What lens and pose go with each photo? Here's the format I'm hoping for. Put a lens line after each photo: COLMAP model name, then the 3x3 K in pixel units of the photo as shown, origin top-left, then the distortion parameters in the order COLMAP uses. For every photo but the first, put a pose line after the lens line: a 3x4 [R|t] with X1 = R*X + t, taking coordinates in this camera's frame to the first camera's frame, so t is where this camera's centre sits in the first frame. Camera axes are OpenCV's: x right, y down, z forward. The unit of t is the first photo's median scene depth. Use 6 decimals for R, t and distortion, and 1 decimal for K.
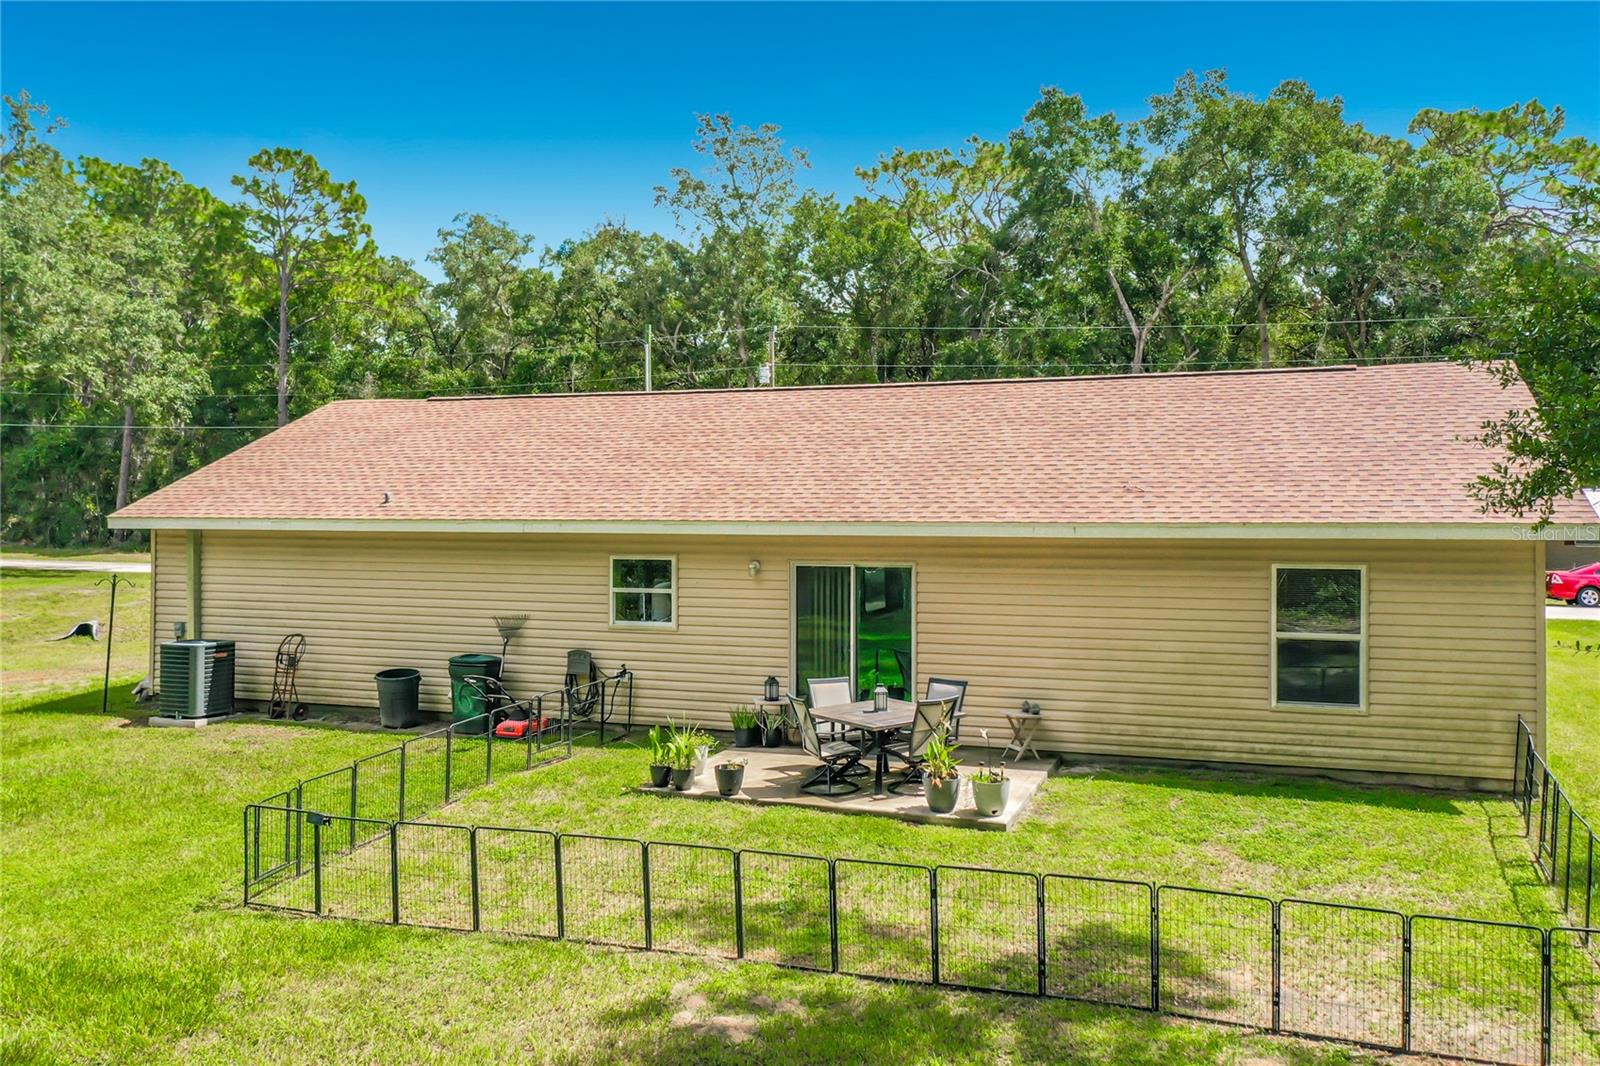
lens RADIAL K [[1298.1, 0, 792.7], [0, 1298.1, 524.6], [0, 0, 1]] dist [0.012034, -0.000538]
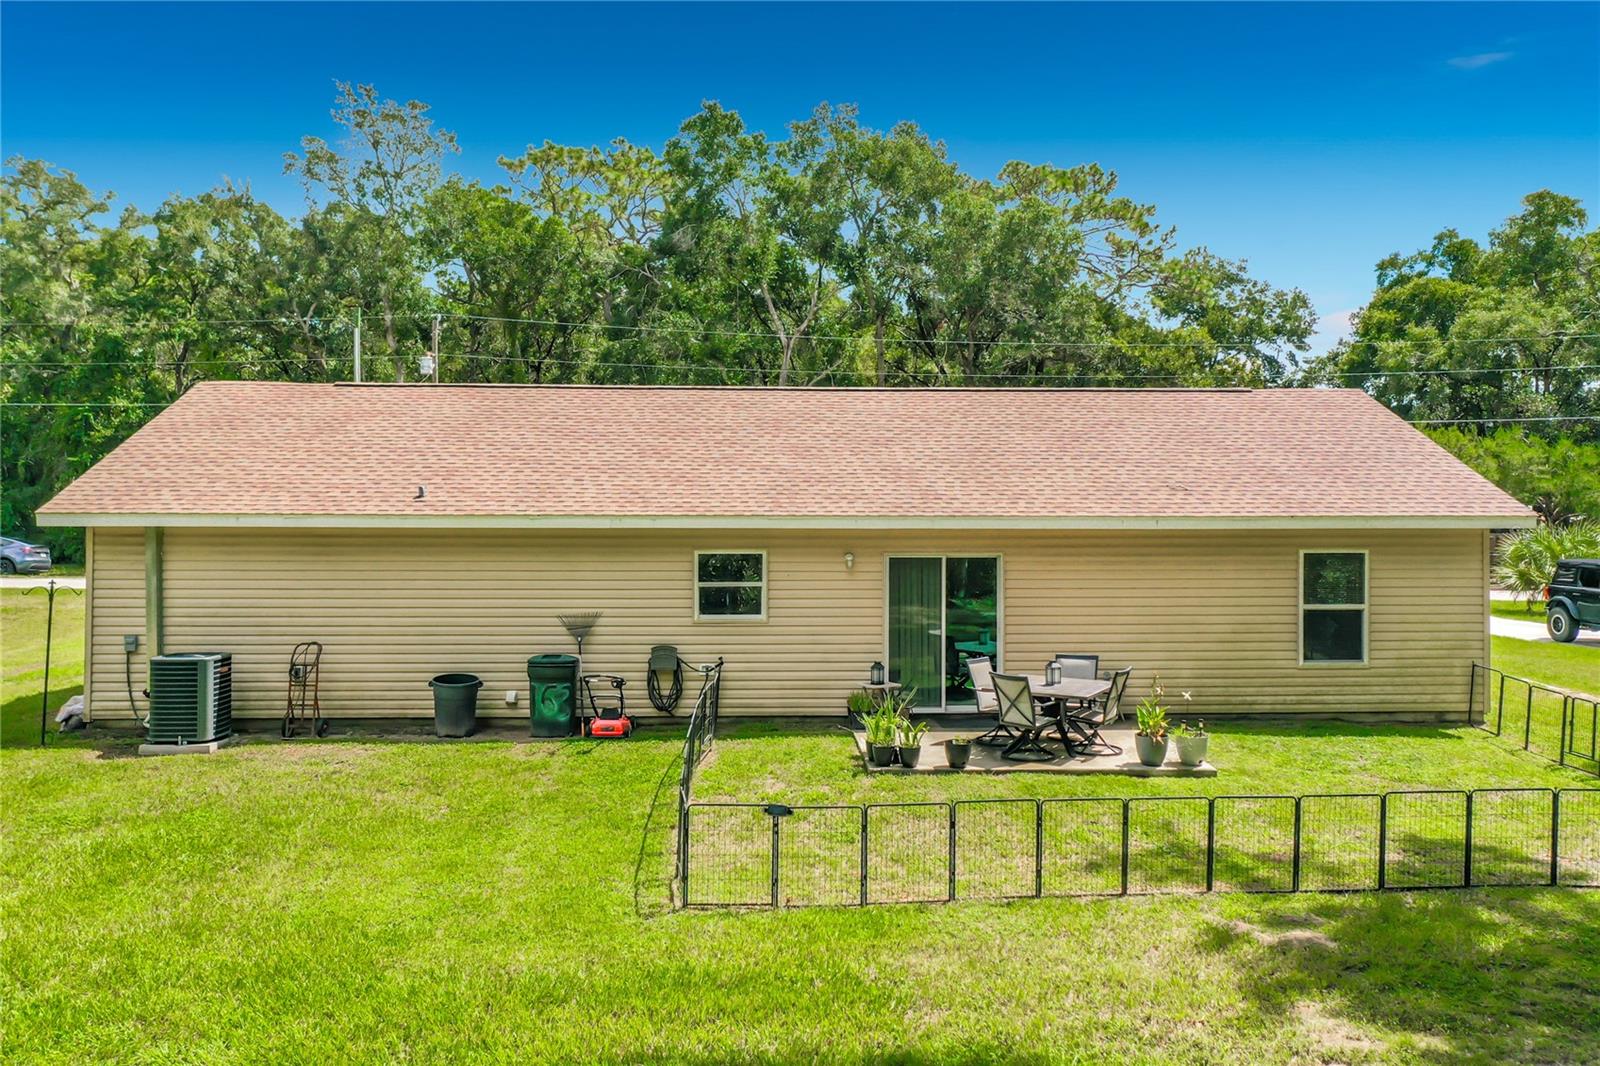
lens RADIAL K [[1298.1, 0, 792.7], [0, 1298.1, 524.6], [0, 0, 1]] dist [0.012034, -0.000538]
pose [[0.919600, -0.003756, 0.392837, -0.464072], [0.002934, 0.999992, 0.002693, 0.001289], [-0.392844, -0.001324, 0.919604, 0.044148]]
